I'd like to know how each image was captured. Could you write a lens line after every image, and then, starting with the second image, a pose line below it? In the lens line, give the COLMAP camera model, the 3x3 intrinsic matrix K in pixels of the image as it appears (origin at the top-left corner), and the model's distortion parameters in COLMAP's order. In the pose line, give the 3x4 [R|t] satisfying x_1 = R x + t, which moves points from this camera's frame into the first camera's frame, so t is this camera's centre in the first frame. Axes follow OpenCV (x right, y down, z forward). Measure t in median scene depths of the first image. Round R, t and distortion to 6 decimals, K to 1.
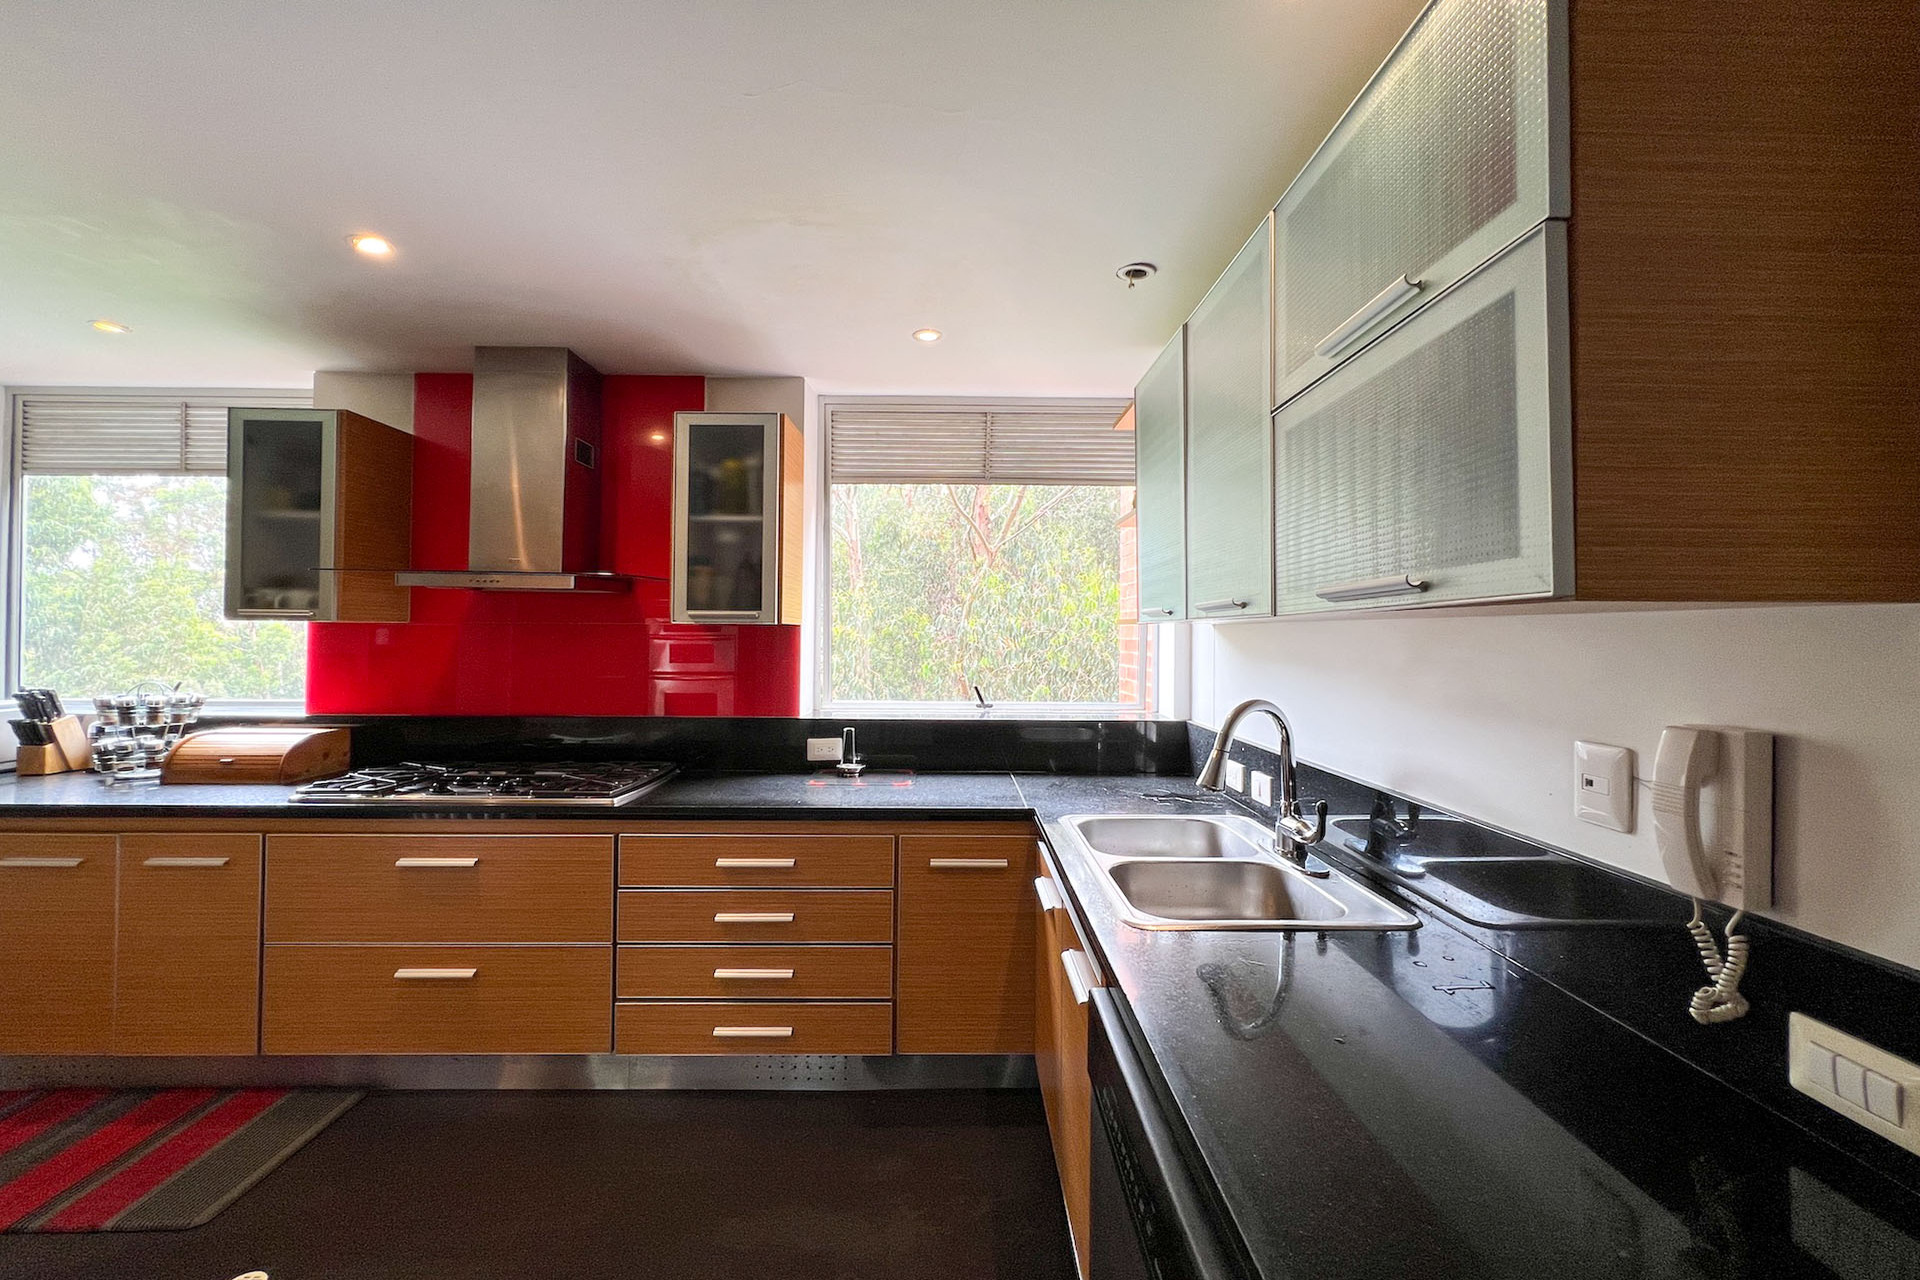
lens RADIAL K [[776.7, 0, 962.3], [0, 776.7, 620.0], [0, 0, 1]] dist [-0.003768, 0.000595]
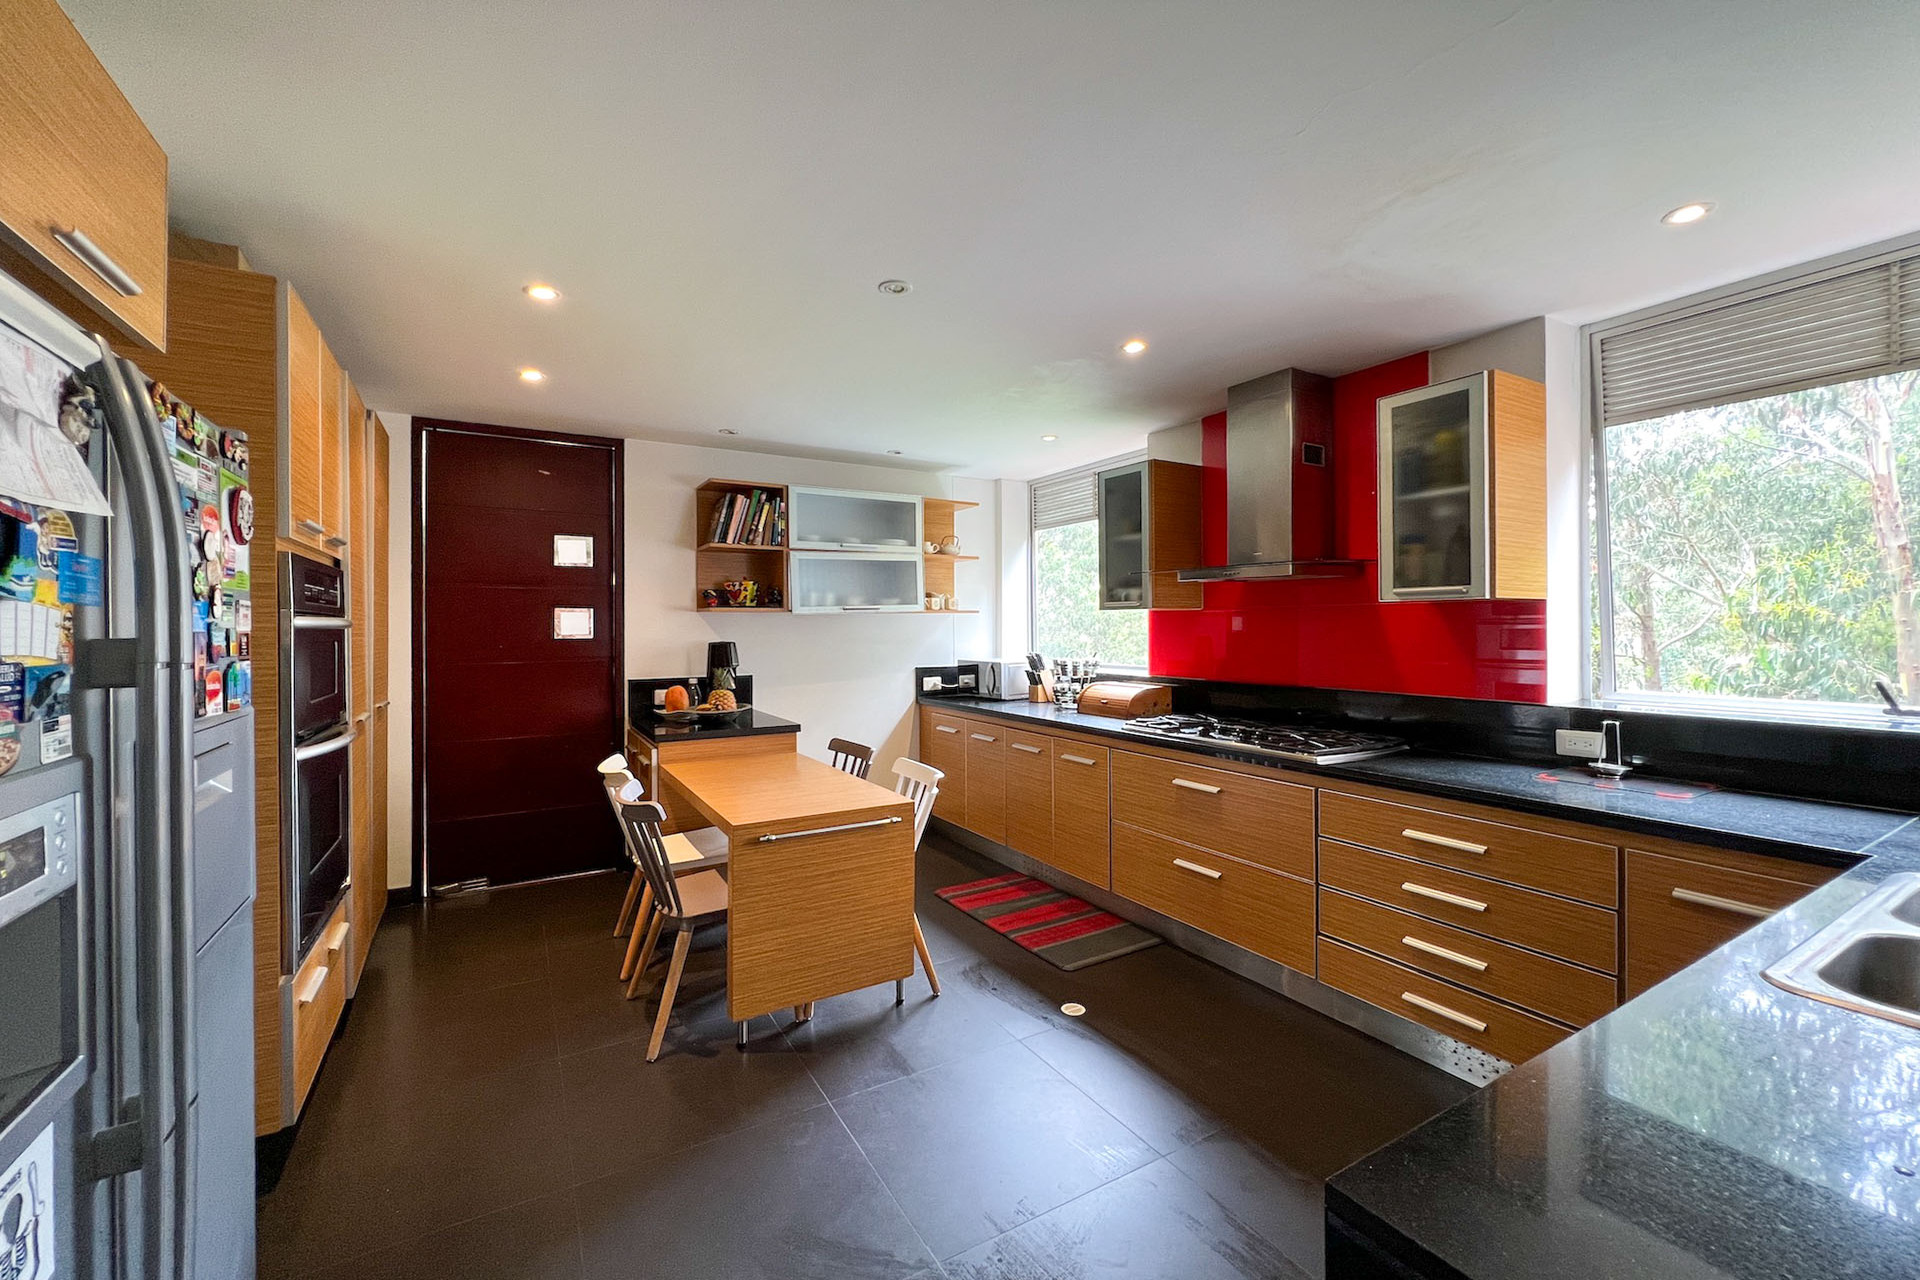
lens RADIAL K [[773.9, 0, 968.4], [0, 773.9, 621.0], [0, 0, 1]] dist [-0.002807, 0.000435]
pose [[0.502597, -0.016032, -0.864372, 0.246207], [0.027241, 0.999625, -0.002701, 0.017789], [0.864092, -0.022189, 0.502845, -0.005195]]
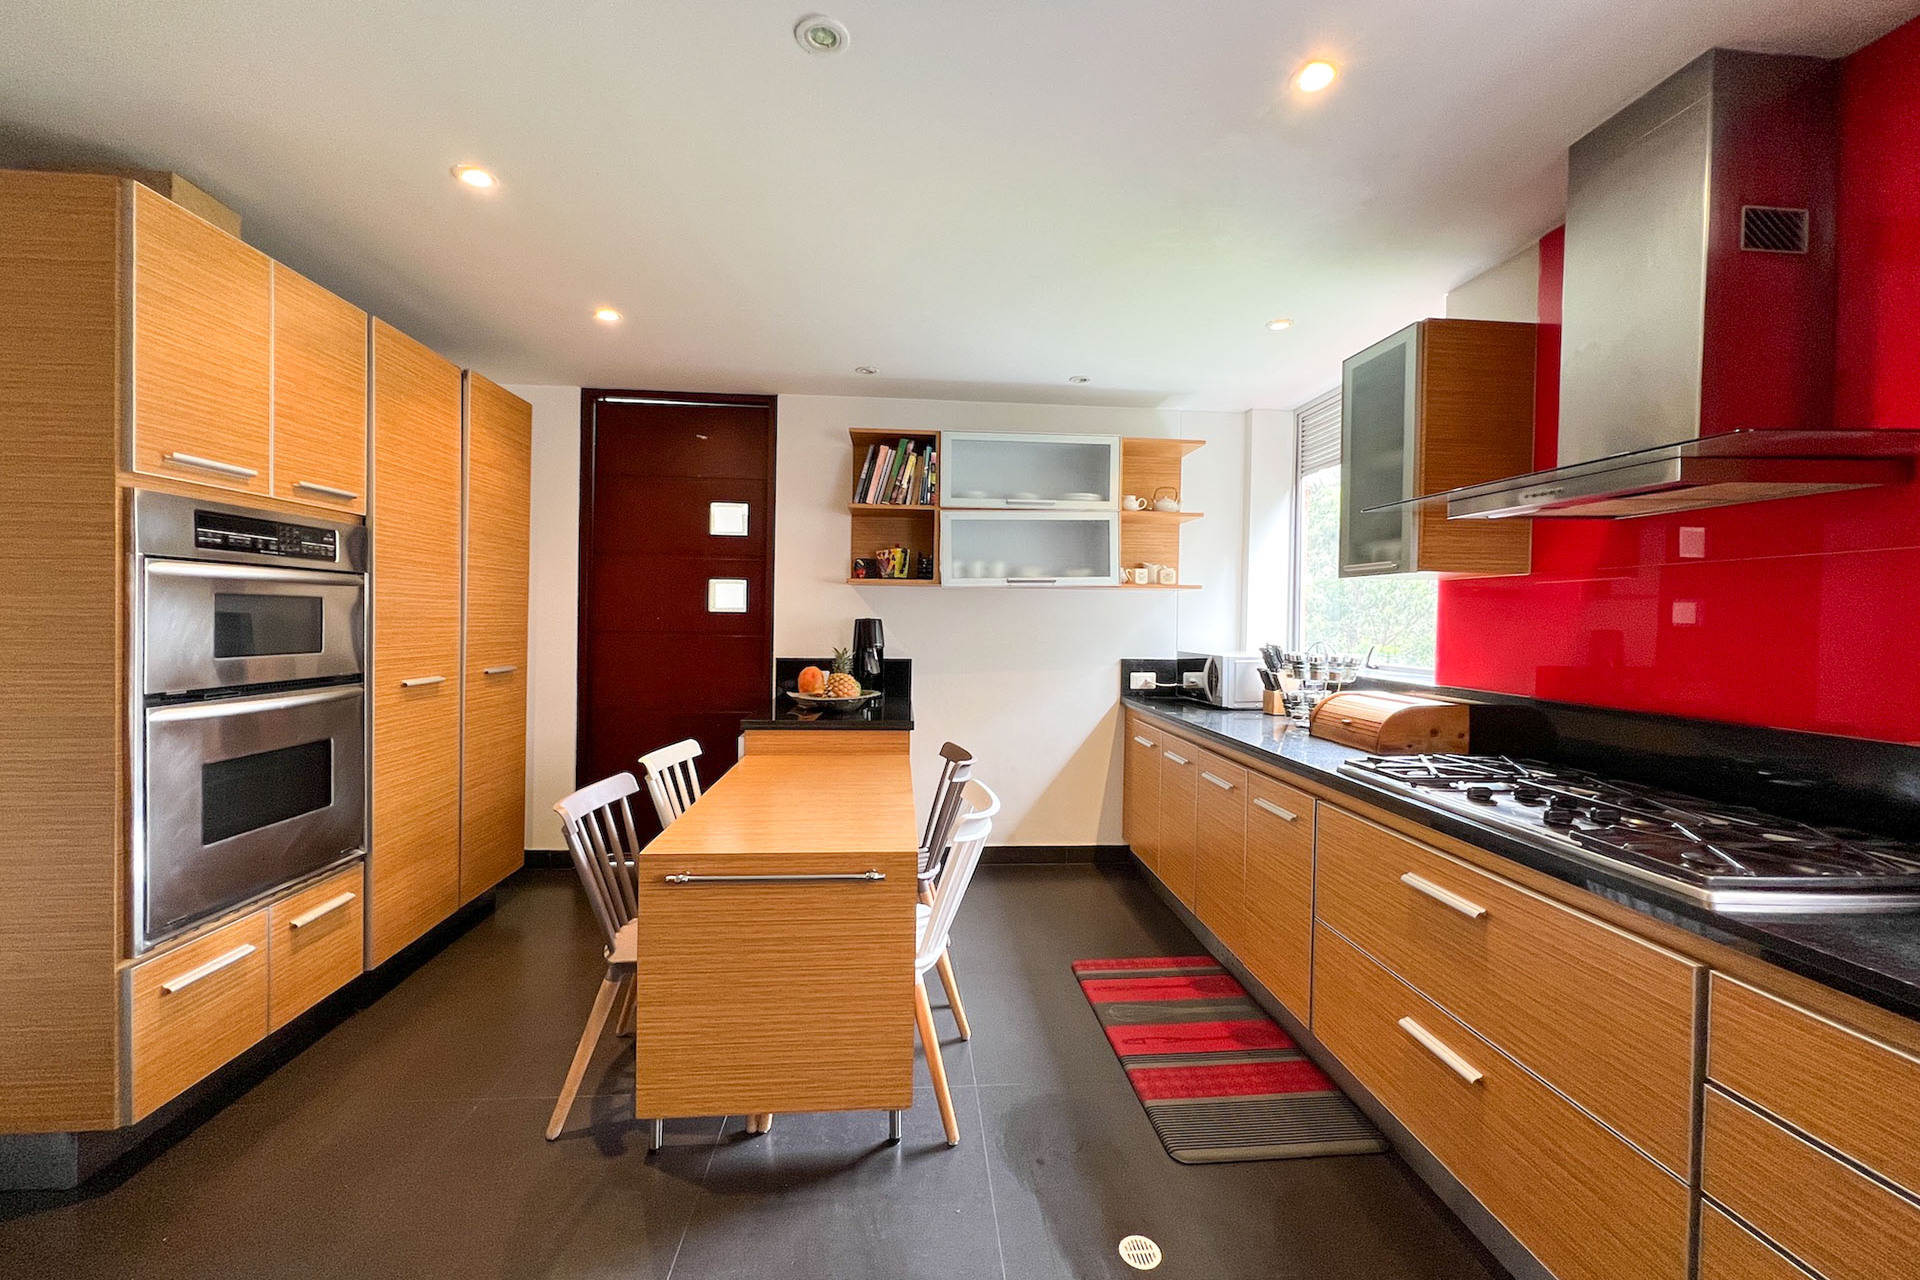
lens RADIAL K [[773.9, 0, 970.3], [0, 773.9, 627.4], [0, 0, 1]] dist [-0.002807, 0.000435]
pose [[0.069241, 0.006177, -0.997581, -0.000183], [0.007777, 0.999947, 0.006732, 0.051101], [0.997570, -0.008224, 0.069189, 0.449342]]
